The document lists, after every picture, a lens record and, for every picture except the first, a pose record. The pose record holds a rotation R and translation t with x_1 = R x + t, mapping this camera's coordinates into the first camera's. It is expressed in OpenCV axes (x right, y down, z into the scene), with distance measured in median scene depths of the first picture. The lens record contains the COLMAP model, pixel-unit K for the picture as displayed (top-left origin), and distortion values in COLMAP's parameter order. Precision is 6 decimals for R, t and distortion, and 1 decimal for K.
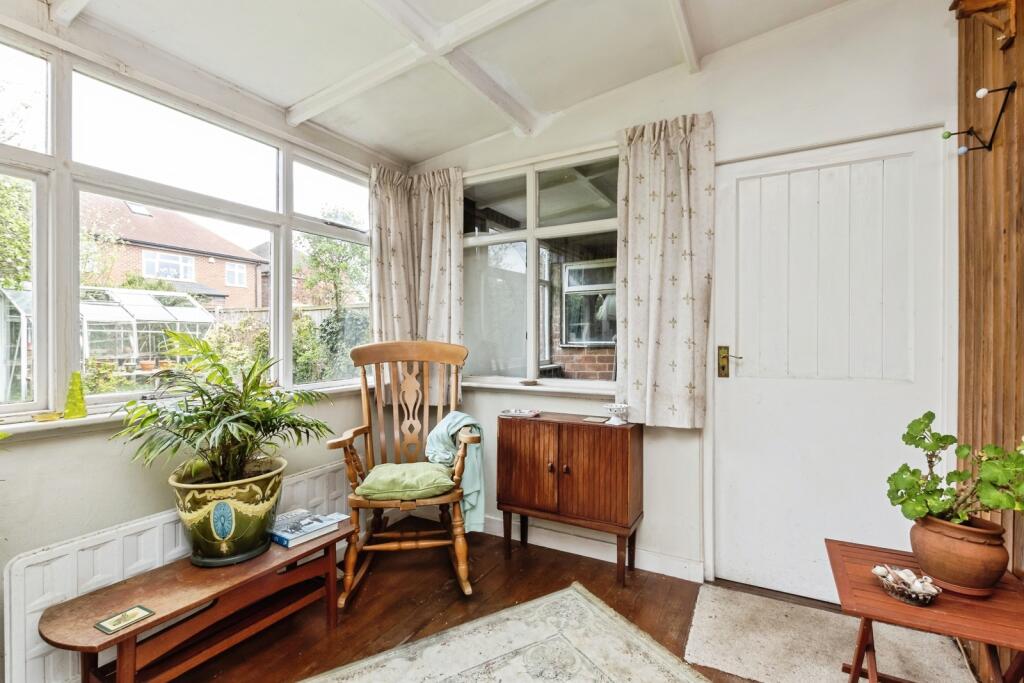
lens RADIAL K [[470.2, 0, 509.9], [0, 470.2, 337.8], [0, 0, 1]] dist [0.000361, 0.000020]
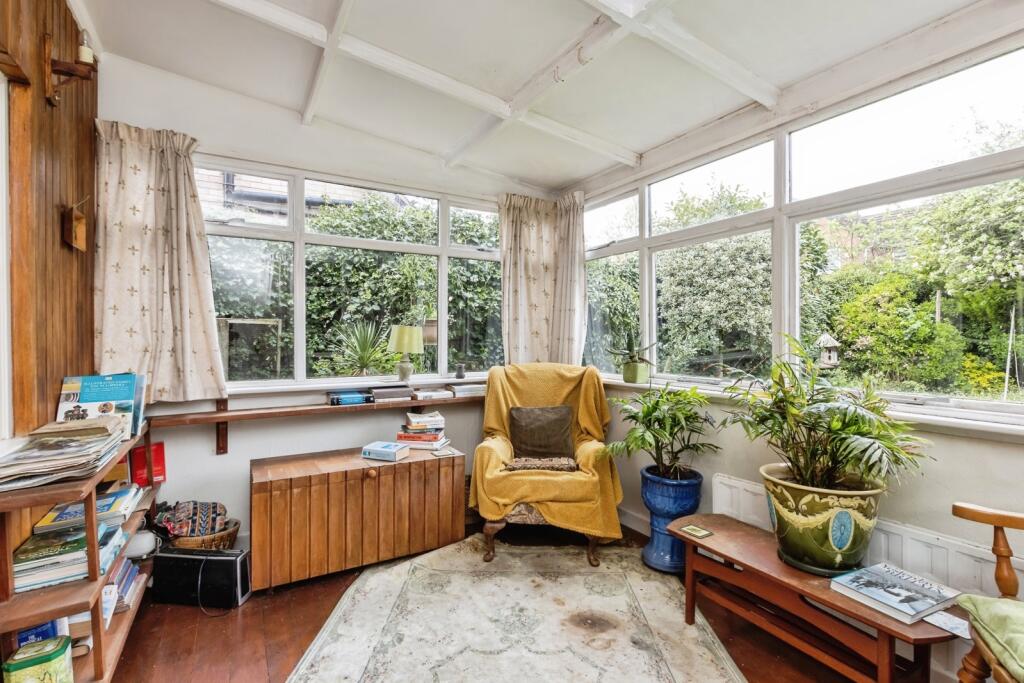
lens RADIAL K [[470.2, 0, 509.9], [0, 470.2, 337.8], [0, 0, 1]] dist [0.000361, 0.000020]
pose [[-0.506252, -0.000584, -0.862385, 0.566216], [-0.002811, 0.999996, 0.000974, -0.001286], [0.862381, 0.002917, -0.506252, 0.959884]]
